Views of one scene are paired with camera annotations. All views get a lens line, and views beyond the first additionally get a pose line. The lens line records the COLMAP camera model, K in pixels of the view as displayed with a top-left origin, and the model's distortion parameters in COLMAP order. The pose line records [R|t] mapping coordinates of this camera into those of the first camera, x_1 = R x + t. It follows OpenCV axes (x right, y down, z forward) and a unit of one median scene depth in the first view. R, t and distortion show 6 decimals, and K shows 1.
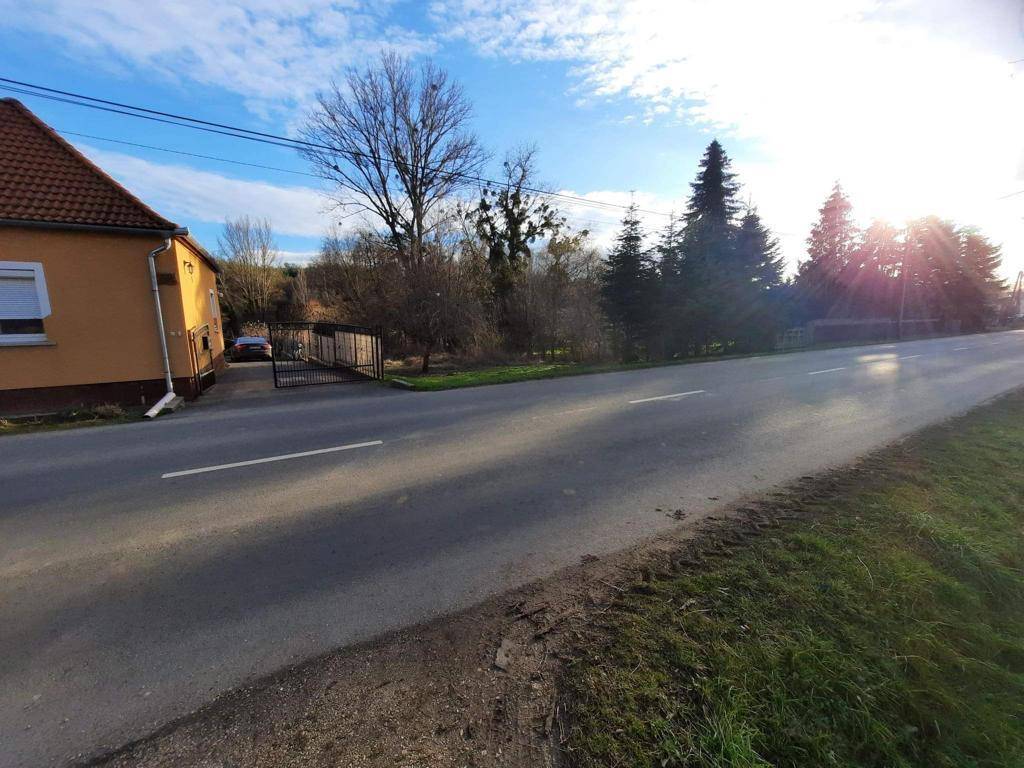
lens RADIAL K [[398.5, 0, 511.6], [0, 398.5, 383.2], [0, 0, 1]] dist [-0.016785, -0.000538]
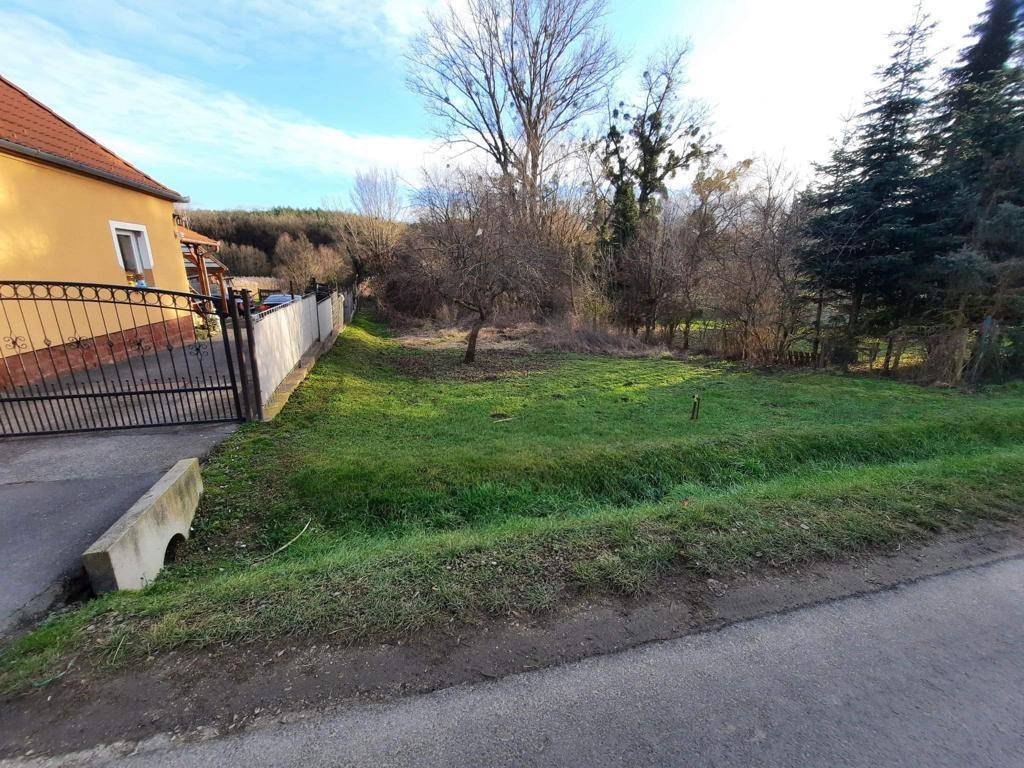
lens RADIAL K [[398.5, 0, 514.0], [0, 398.5, 385.9], [0, 0, 1]] dist [-0.016785, -0.000538]
pose [[0.956213, 0.096374, -0.276350, 0.009582], [-0.065326, 0.990688, 0.119456, -0.021318], [0.285290, -0.096173, 0.953604, 0.126231]]
